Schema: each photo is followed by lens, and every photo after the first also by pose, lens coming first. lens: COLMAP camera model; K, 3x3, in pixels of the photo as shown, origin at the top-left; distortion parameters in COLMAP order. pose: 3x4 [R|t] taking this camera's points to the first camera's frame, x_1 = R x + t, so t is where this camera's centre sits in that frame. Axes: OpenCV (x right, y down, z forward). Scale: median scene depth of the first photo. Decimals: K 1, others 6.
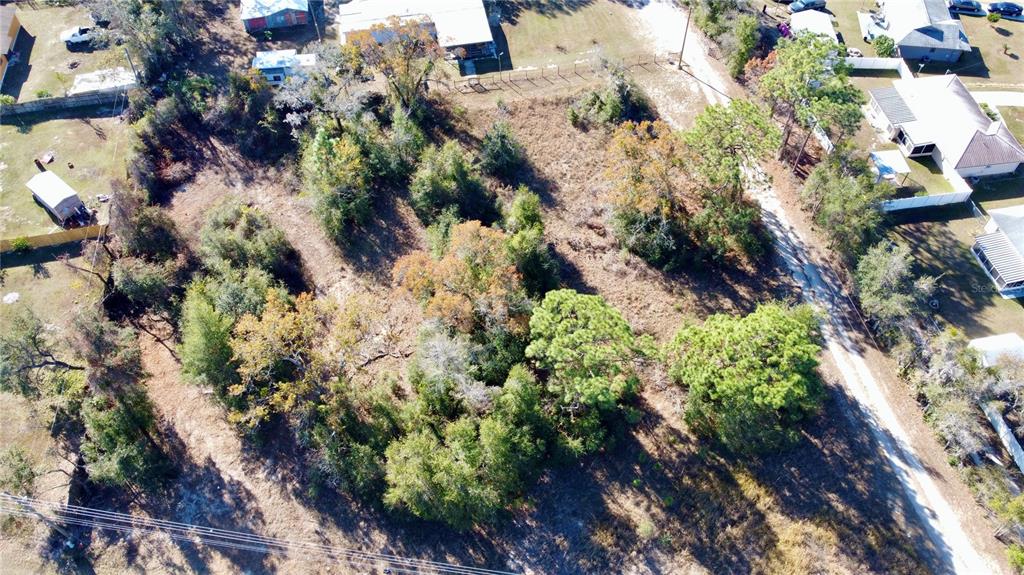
lens RADIAL K [[780.5, 0, 511.9], [0, 780.5, 287.2], [0, 0, 1]] dist [0.002517, -0.003414]
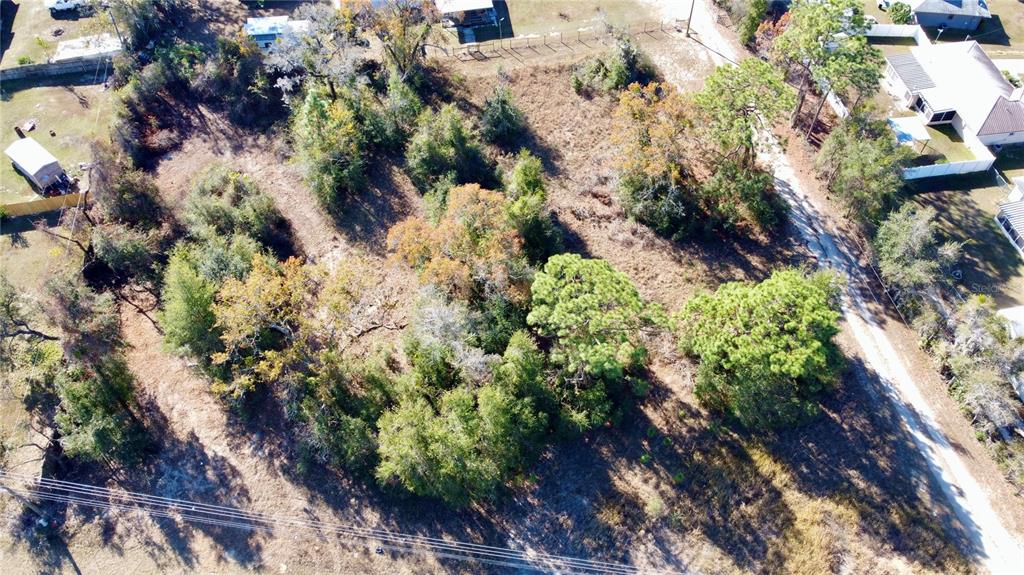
lens RADIAL K [[780.5, 0, 511.8], [0, 780.5, 286.8], [0, 0, 1]] dist [0.002517, -0.003414]
pose [[0.999998, 0.000538, -0.002043, 0.000893], [-0.000535, 0.999999, 0.001145, 0.038392], [0.002044, -0.001144, 0.999997, 0.052343]]
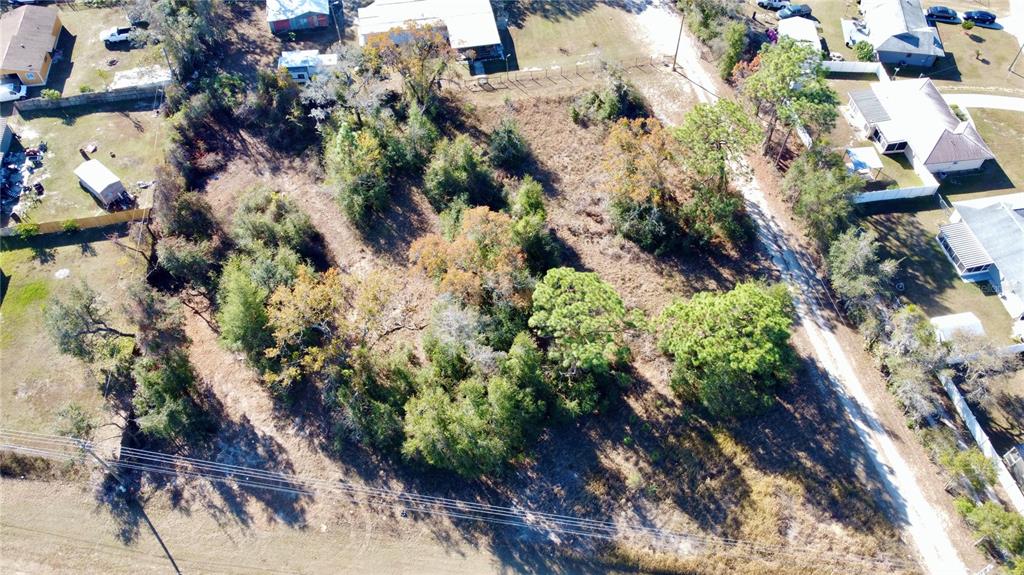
lens RADIAL K [[780.5, 0, 512.2], [0, 780.5, 287.4], [0, 0, 1]] dist [0.002517, -0.003414]
pose [[0.999951, 0.009248, -0.003426, -0.002238], [-0.009247, 0.999957, 0.000287, 0.029392], [0.003428, -0.000256, 0.999994, -0.108696]]
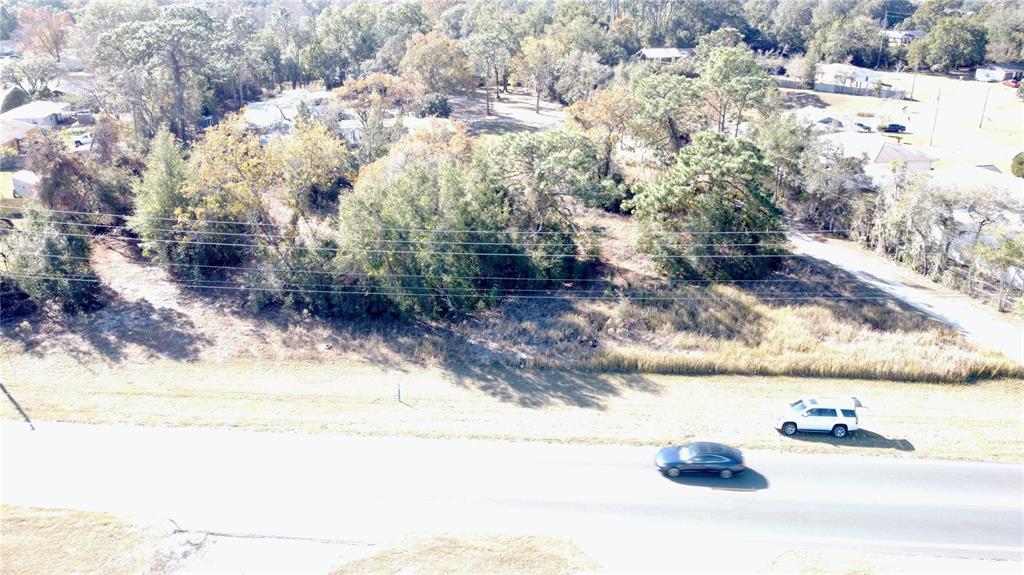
lens RADIAL K [[780.5, 0, 512.1], [0, 780.5, 284.7], [0, 0, 1]] dist [0.002517, -0.003414]
pose [[0.999057, -0.016895, 0.040003, 0.008575], [0.035238, 0.853767, -0.519462, 0.656082], [-0.025377, 0.520382, 0.853557, 0.188400]]
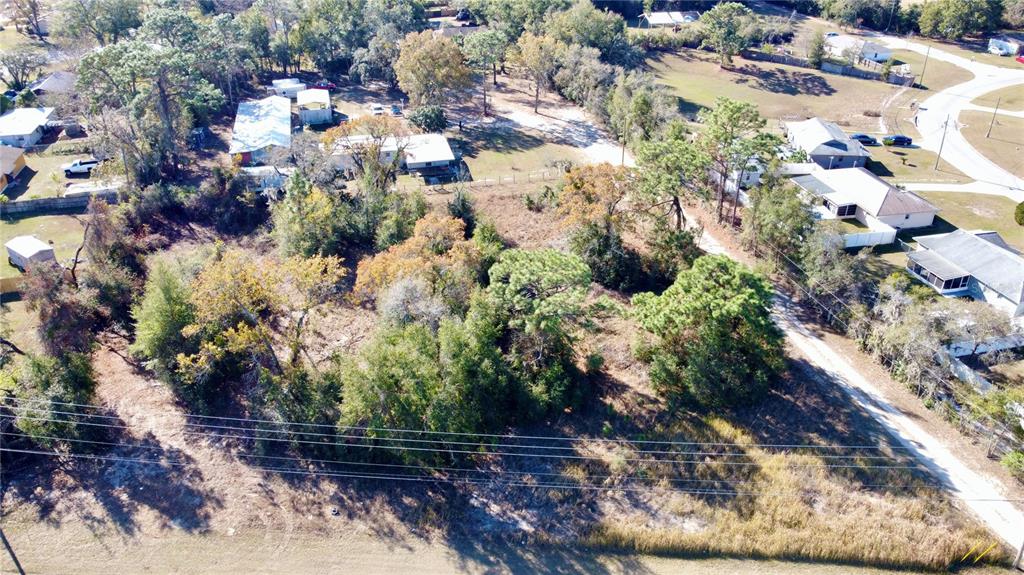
lens RADIAL K [[780.5, 0, 512.4], [0, 780.5, 285.2], [0, 0, 1]] dist [0.002517, -0.003414]
pose [[0.998823, -0.025894, 0.041012, 0.010586], [0.040303, 0.913531, -0.404768, 0.427011], [-0.026985, 0.405945, 0.913499, 0.061991]]
